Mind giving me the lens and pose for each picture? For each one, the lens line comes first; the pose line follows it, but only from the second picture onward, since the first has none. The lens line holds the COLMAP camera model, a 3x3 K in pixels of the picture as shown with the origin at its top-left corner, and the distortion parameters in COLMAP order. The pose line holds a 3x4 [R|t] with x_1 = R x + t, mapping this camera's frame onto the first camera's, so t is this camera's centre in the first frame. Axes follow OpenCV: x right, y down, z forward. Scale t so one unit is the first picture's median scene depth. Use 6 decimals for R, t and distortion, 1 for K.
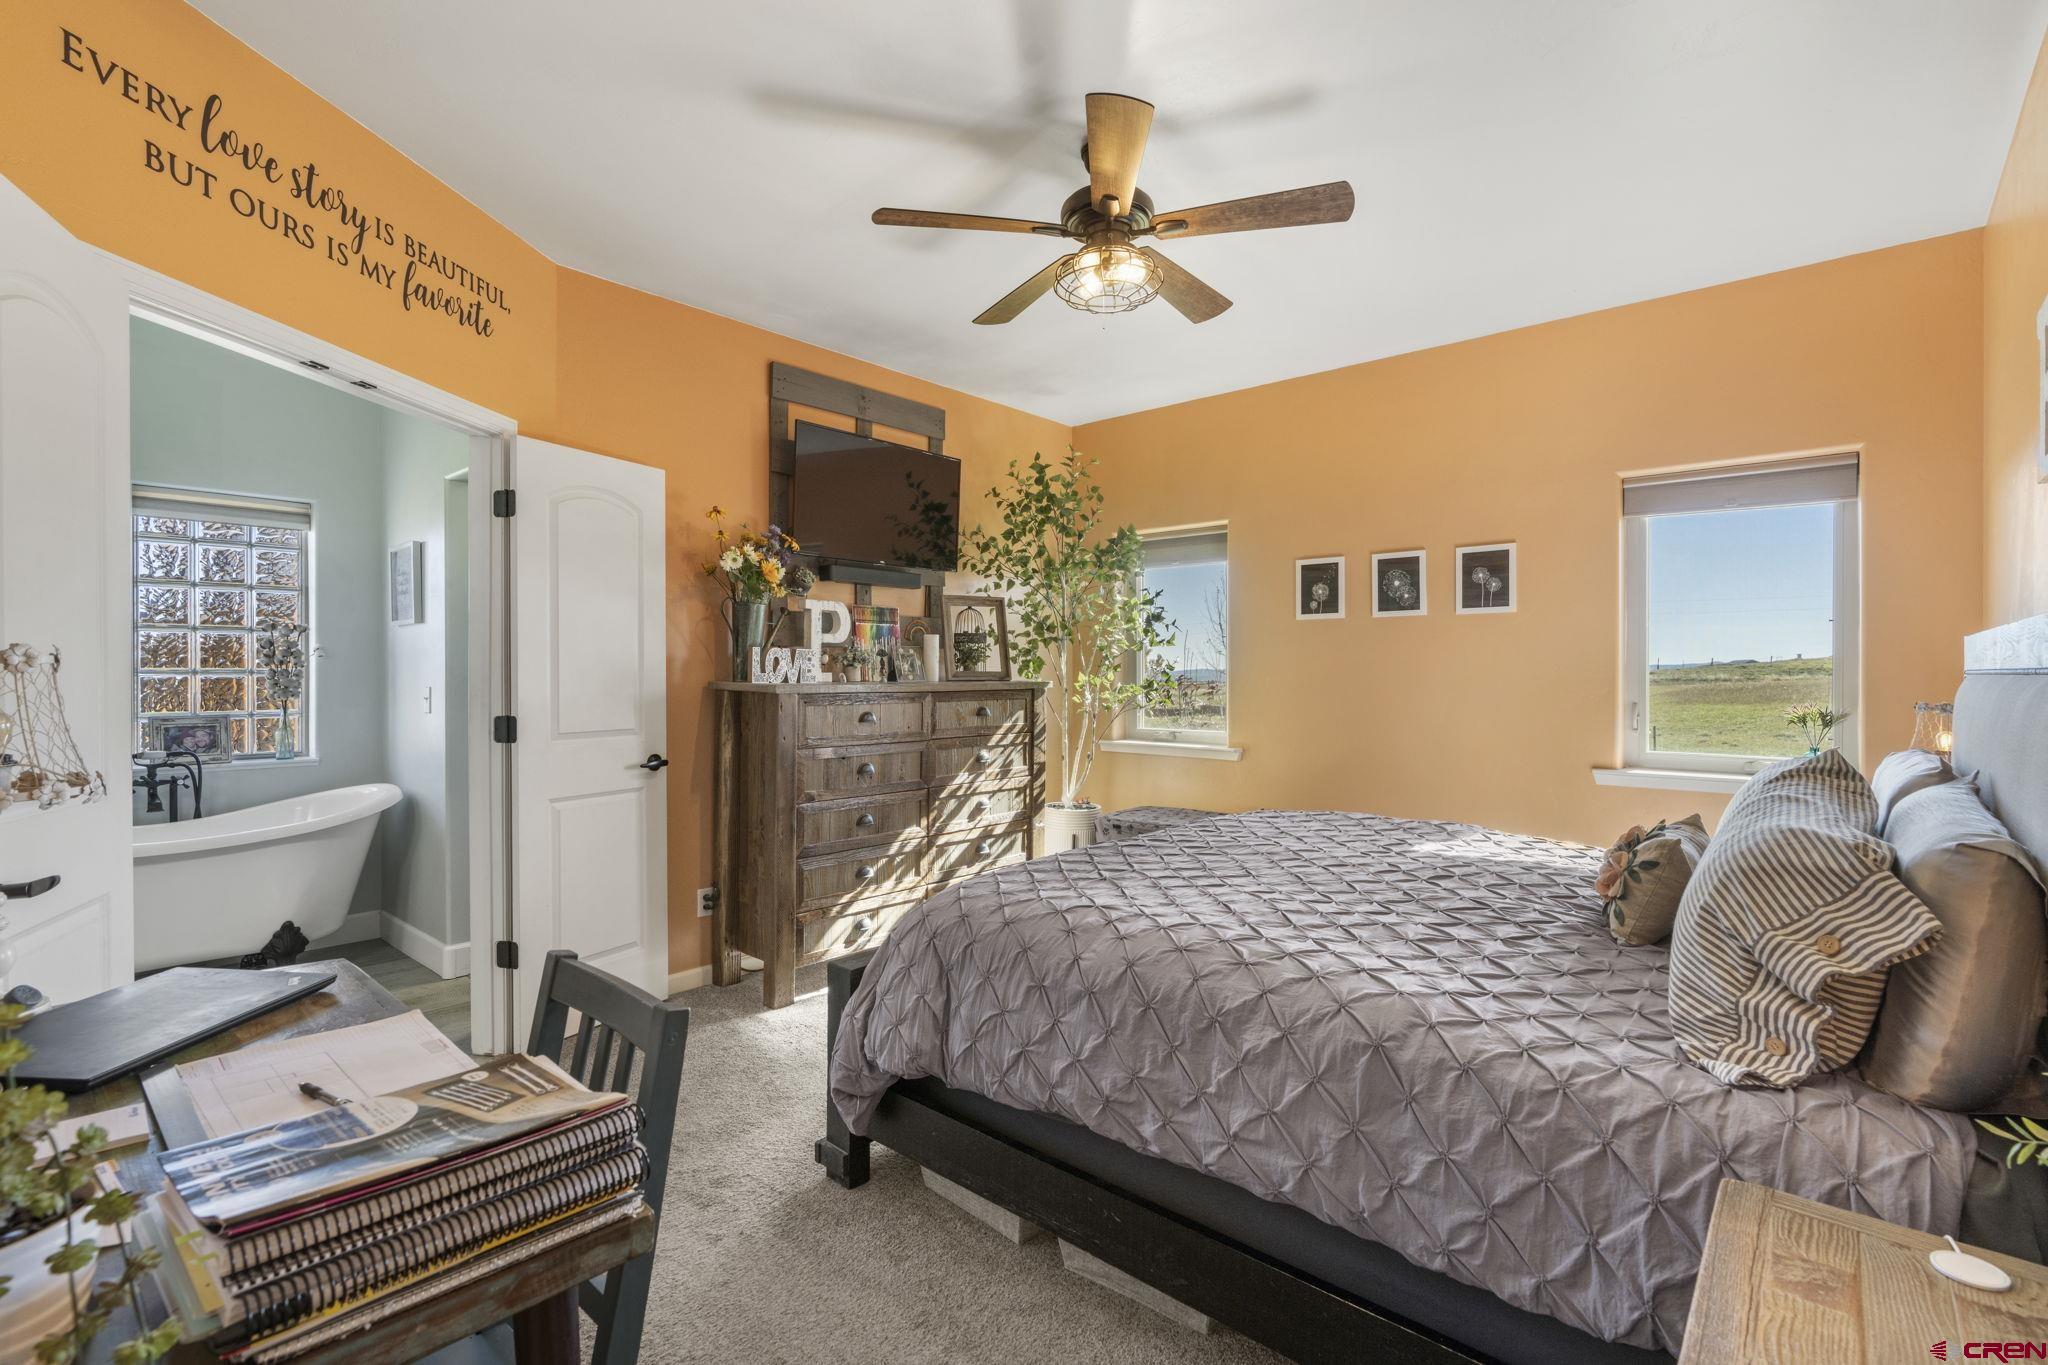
lens RADIAL K [[954.2, 0, 1017.1], [0, 954.2, 672.9], [0, 0, 1]] dist [-0.007417, 0.000619]
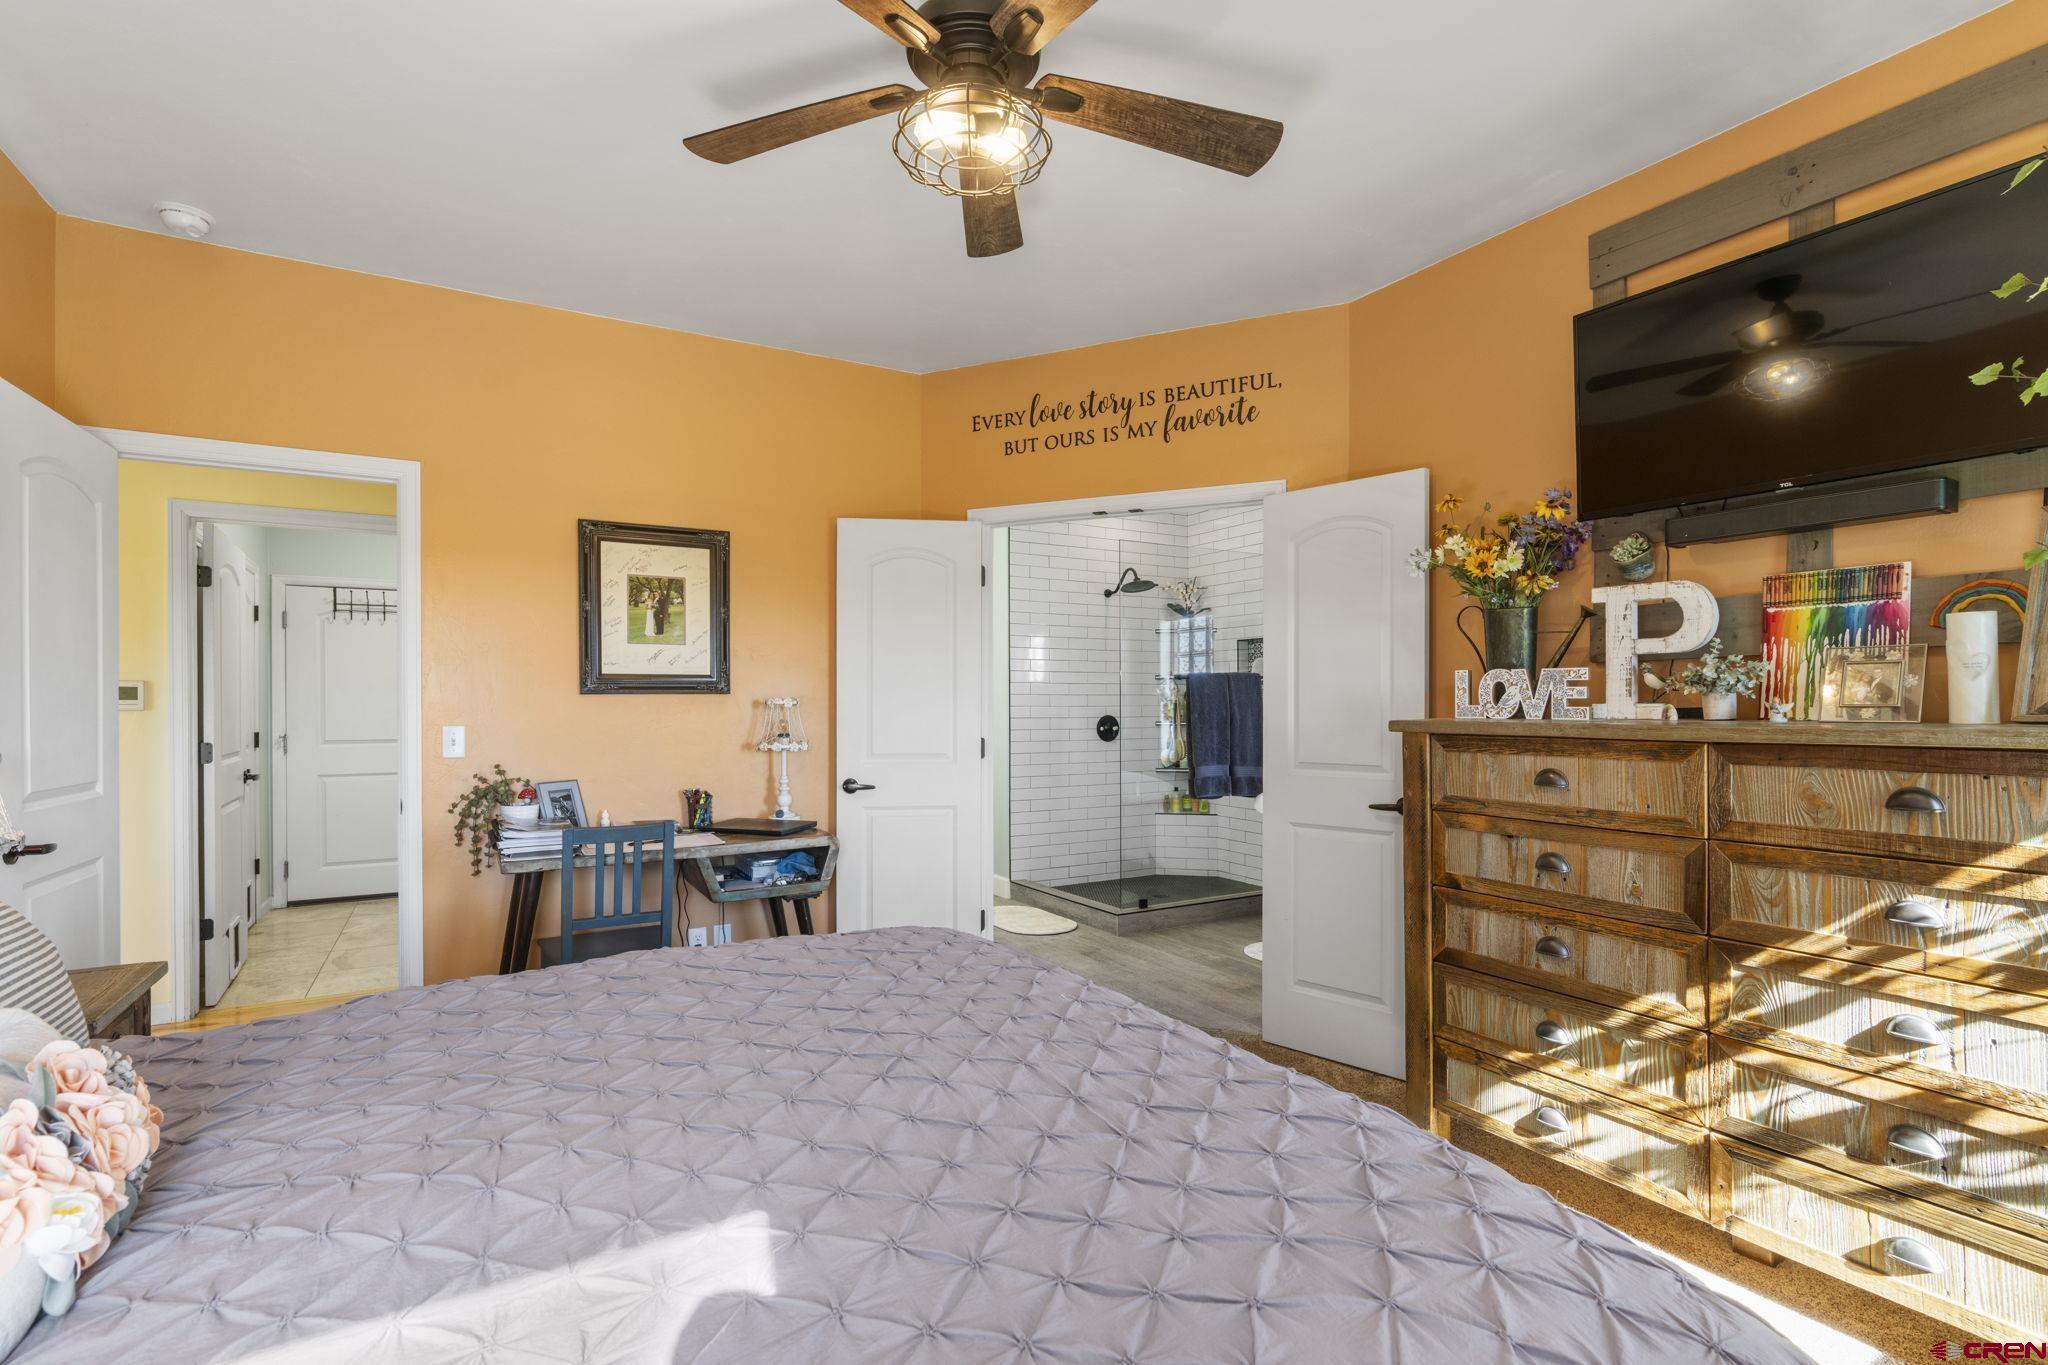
lens RADIAL K [[963.4, 0, 1029.9], [0, 963.4, 712.0], [0, 0, 1]] dist [0.000108, 0.000123]
pose [[-0.311469, 0.007206, -0.950229, 0.507042], [0.004002, 0.999972, 0.006272, -0.000390], [0.950248, -0.001849, -0.311489, 0.839649]]
